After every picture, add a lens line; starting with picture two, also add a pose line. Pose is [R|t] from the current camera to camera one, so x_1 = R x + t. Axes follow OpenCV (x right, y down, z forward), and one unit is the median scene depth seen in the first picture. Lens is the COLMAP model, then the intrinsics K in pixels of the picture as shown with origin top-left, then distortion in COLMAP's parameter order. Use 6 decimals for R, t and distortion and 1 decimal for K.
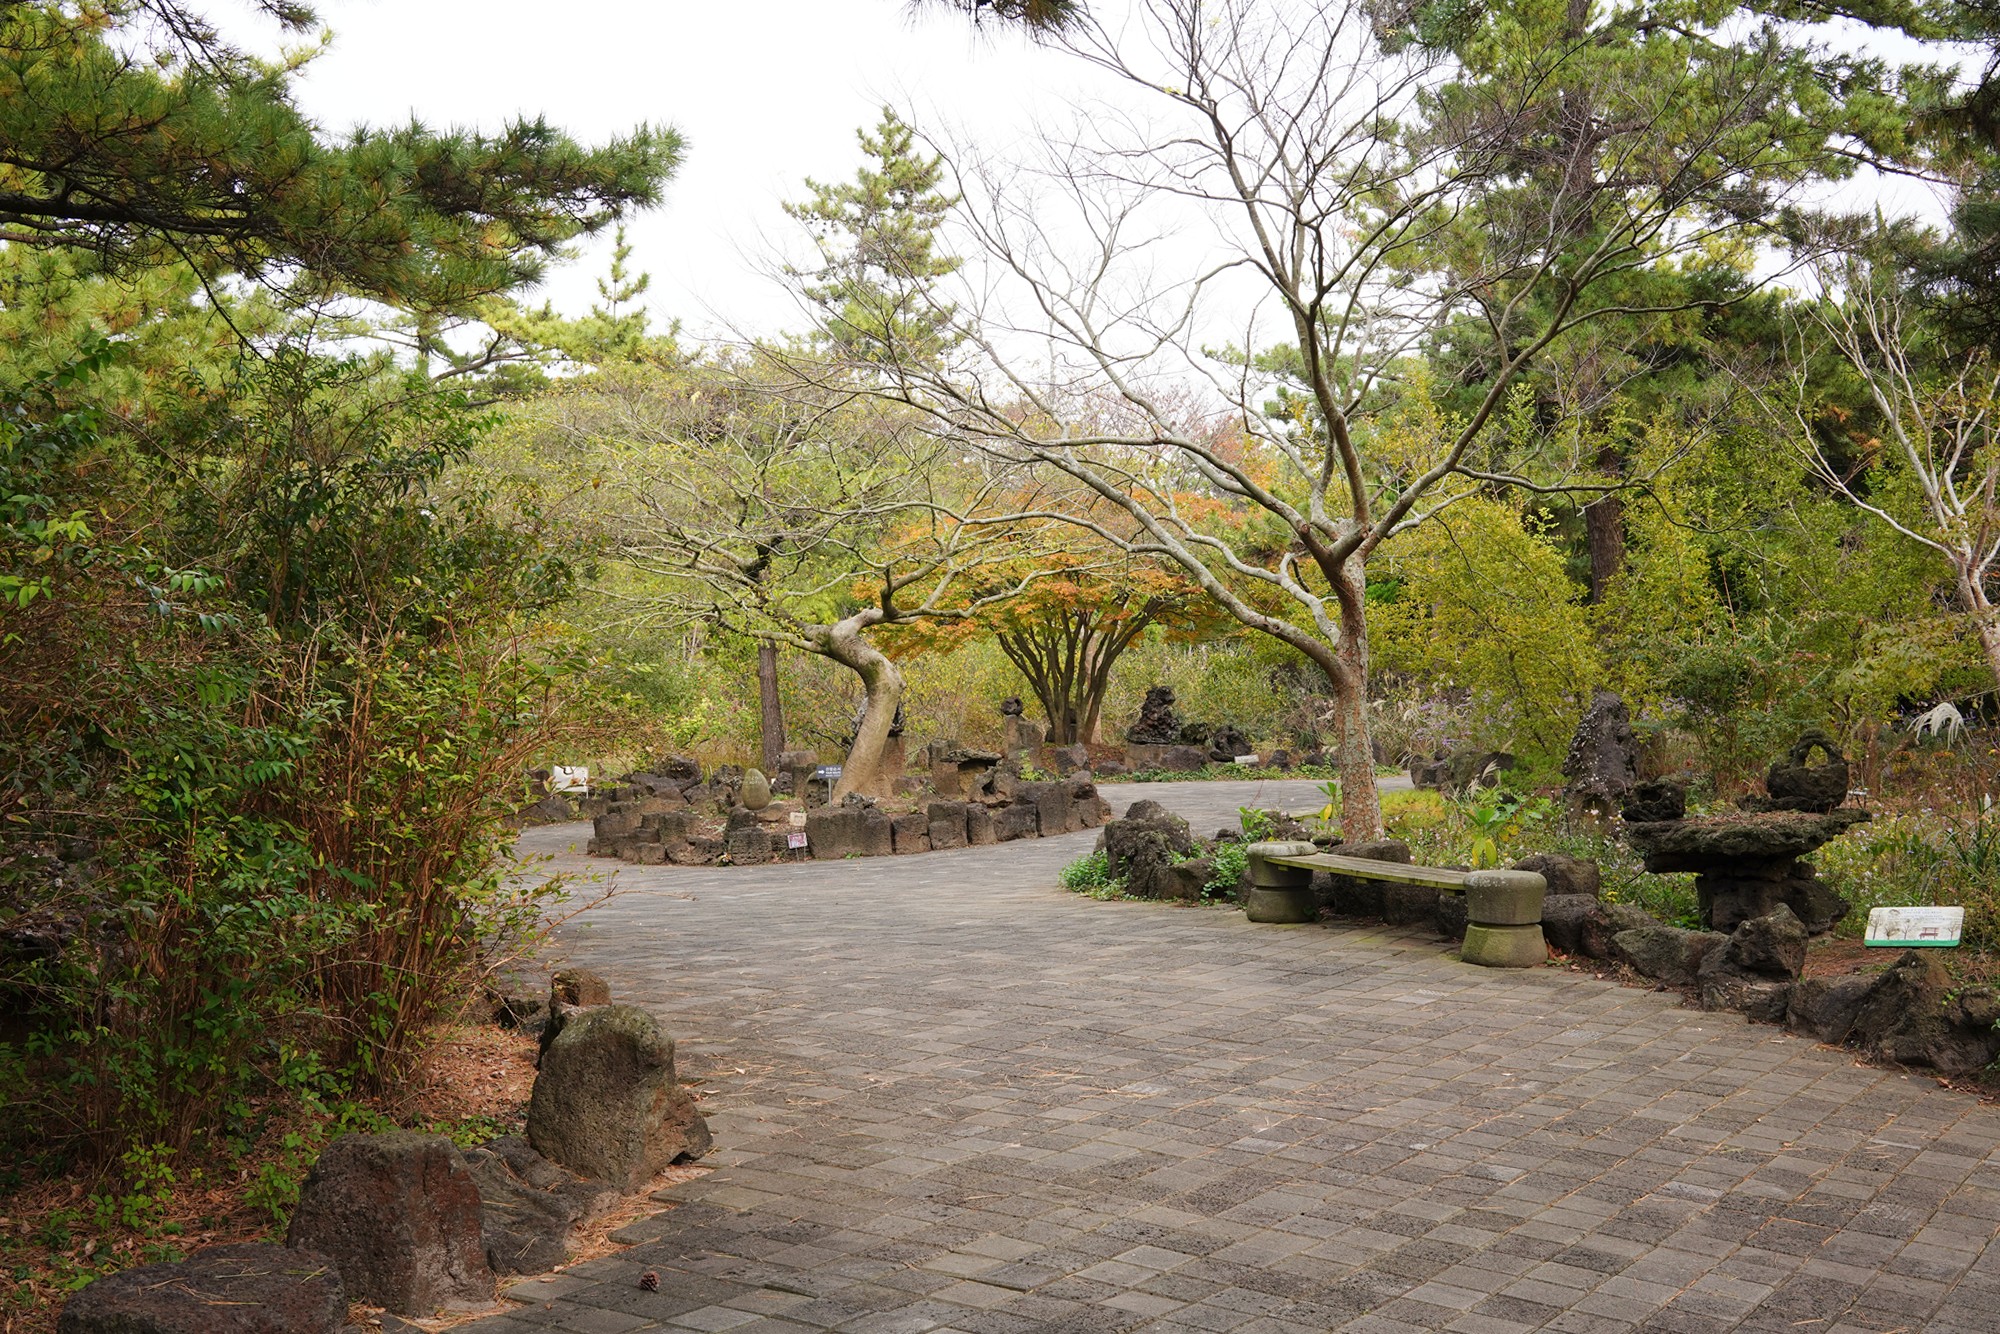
lens RADIAL K [[2011.6, 0, 999.7], [0, 2011.6, 668.0], [0, 0, 1]] dist [-0.001735, 0.000000]
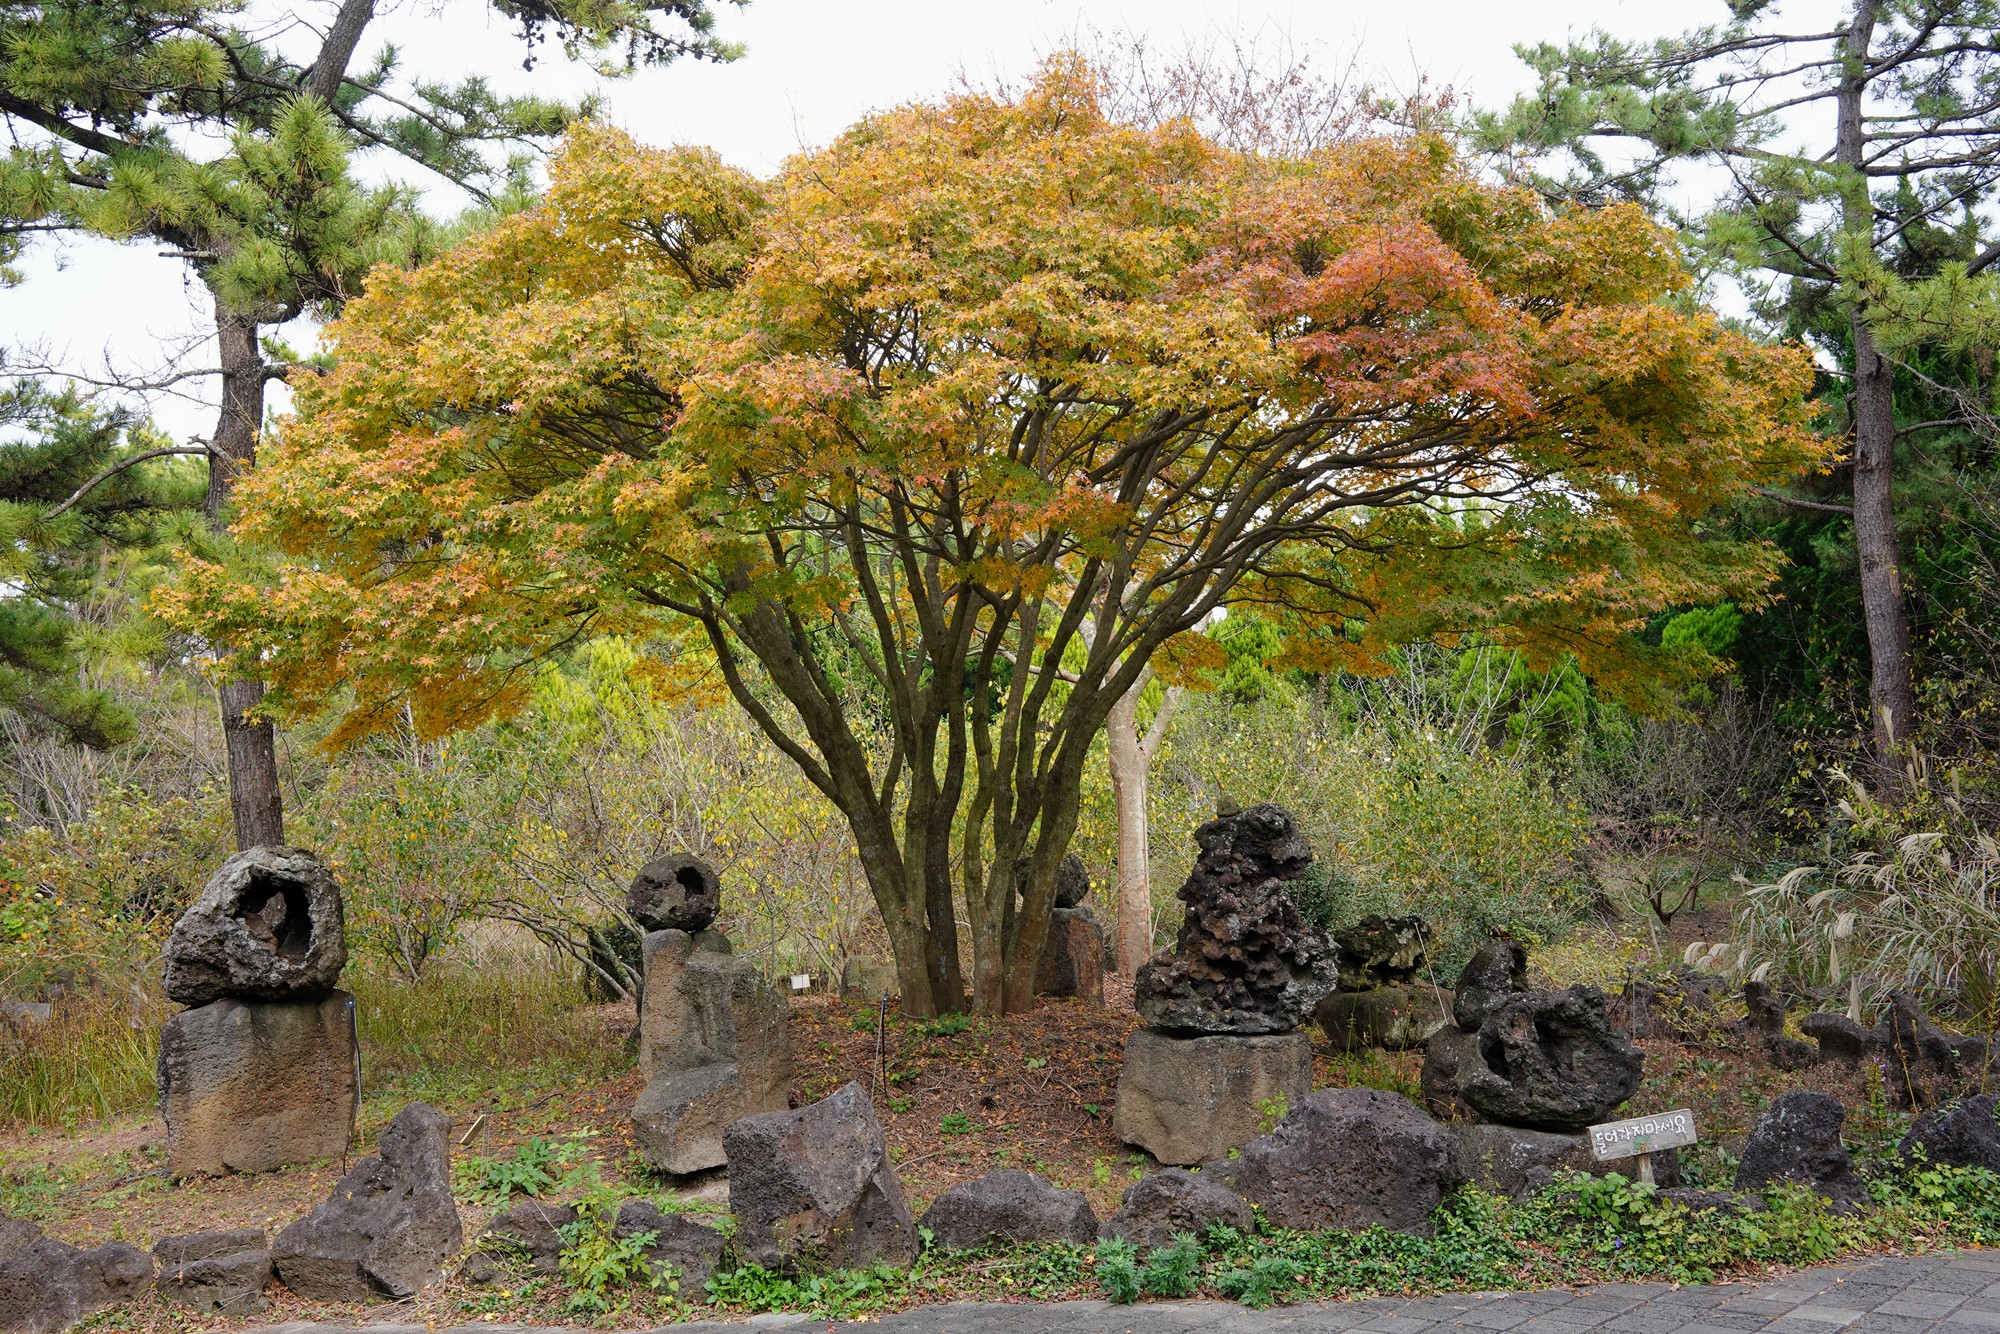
lens RADIAL K [[2011.6, 0, 1000.3], [0, 2011.6, 666.0], [0, 0, 1]] dist [-0.001735, 0.000000]
pose [[0.996857, -0.021972, -0.076108, 0.068084], [0.017870, 0.998372, -0.054170, 0.004412], [0.077174, 0.052640, 0.995627, 0.741936]]
